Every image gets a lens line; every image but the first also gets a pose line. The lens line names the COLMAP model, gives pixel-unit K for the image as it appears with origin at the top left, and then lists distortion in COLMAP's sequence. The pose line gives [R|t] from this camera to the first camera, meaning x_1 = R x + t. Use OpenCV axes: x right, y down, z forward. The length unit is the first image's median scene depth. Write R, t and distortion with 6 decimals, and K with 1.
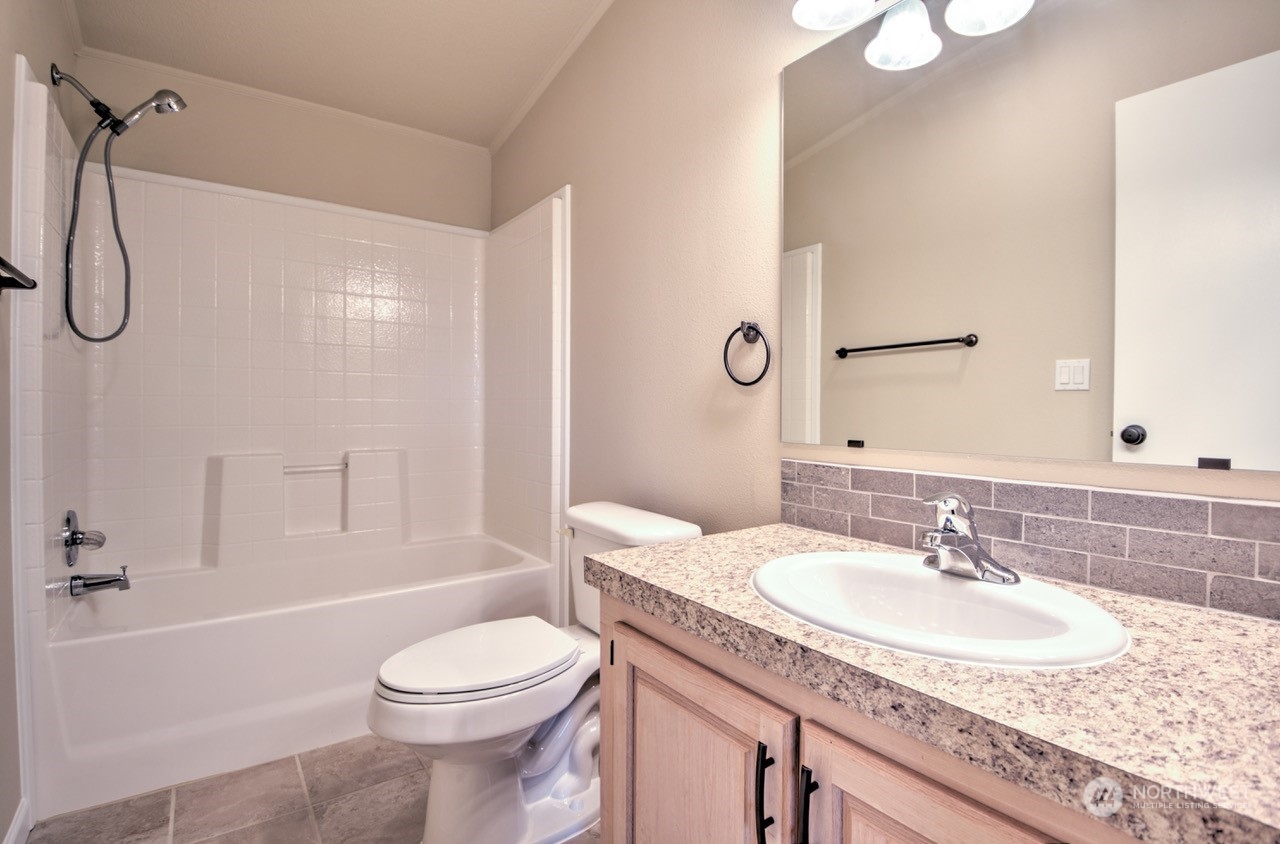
lens RADIAL K [[622.7, 0, 647.4], [0, 622.7, 412.1], [0, 0, 1]] dist [-0.002698, -0.013149]
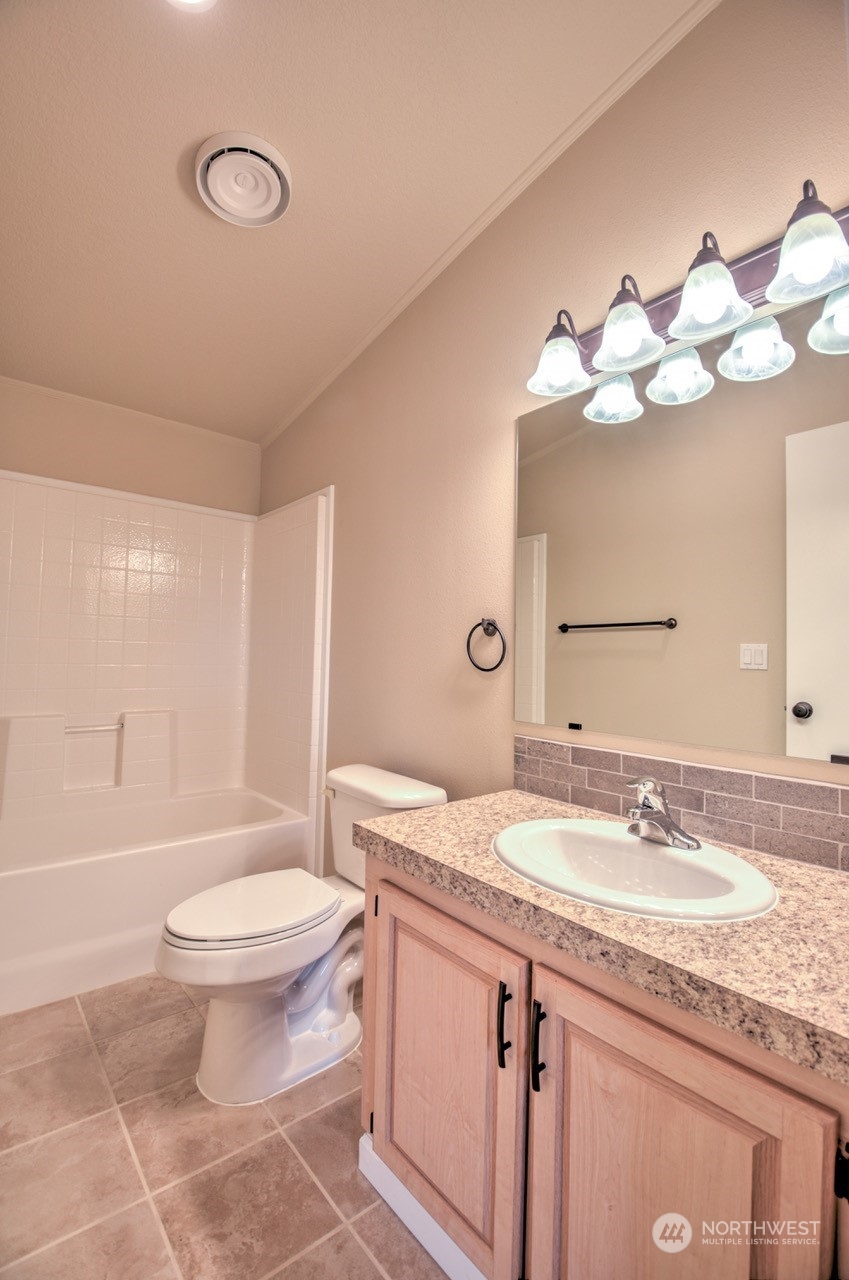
lens RADIAL K [[565.8, 0, 424.5], [0, 565.8, 640.0], [0, 0, 1]] dist [0.002306, -0.016766]
pose [[0.997884, 0.019570, 0.062002, -0.041517], [-0.016507, 0.998636, -0.049528, -0.074403], [-0.062887, 0.048400, 0.996846, -0.123809]]
